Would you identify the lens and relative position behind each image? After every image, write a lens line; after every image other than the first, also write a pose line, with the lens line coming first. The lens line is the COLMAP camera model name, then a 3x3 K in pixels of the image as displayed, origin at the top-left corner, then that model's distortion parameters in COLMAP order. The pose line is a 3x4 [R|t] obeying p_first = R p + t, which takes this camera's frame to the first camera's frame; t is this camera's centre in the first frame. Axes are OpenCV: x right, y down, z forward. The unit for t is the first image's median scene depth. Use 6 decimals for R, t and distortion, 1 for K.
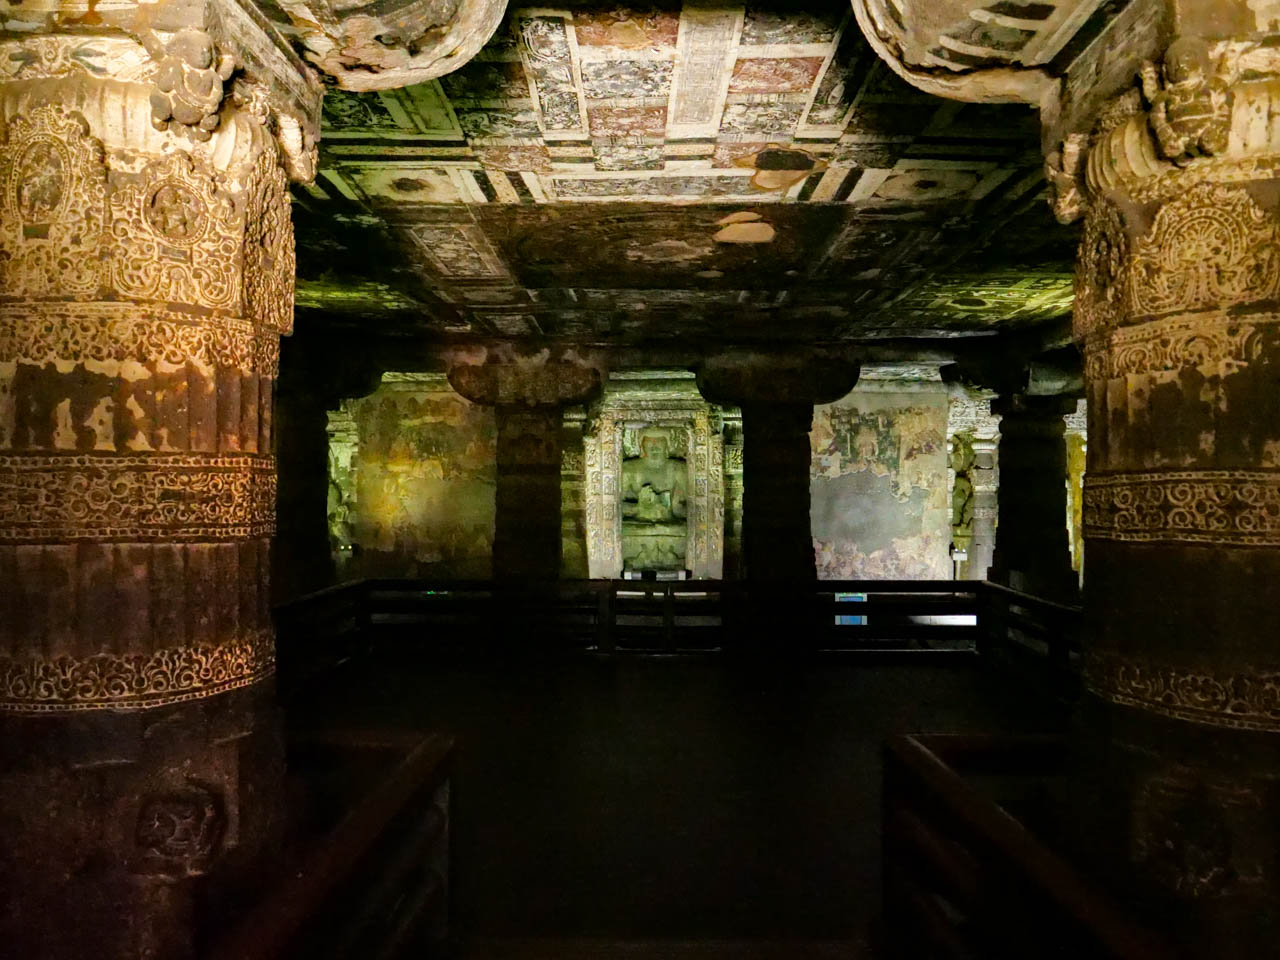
lens RADIAL K [[896.2, 0, 640.0], [0, 896.2, 480.0], [0, 0, 1]] dist [-0.000836, -0.000565]
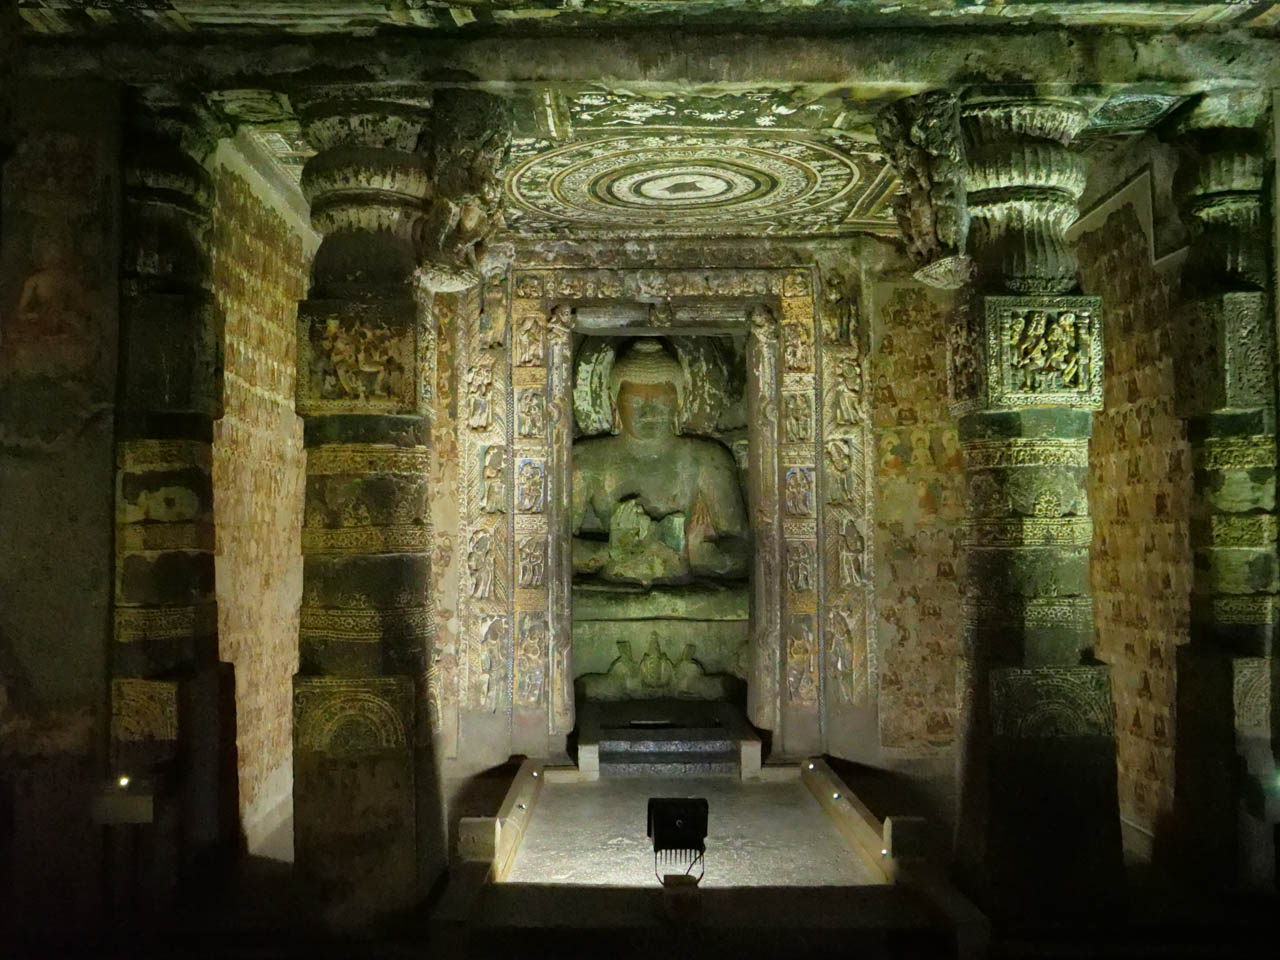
lens RADIAL K [[1095.1, 0, 640.0], [0, 1095.1, 480.0], [0, 0, 1]] dist [-0.035263, 0.004889]
pose [[0.999097, -0.002100, 0.042439, -0.011010], [0.003659, 0.999321, -0.036674, 0.018774], [-0.042333, 0.036797, 0.998426, 0.573798]]
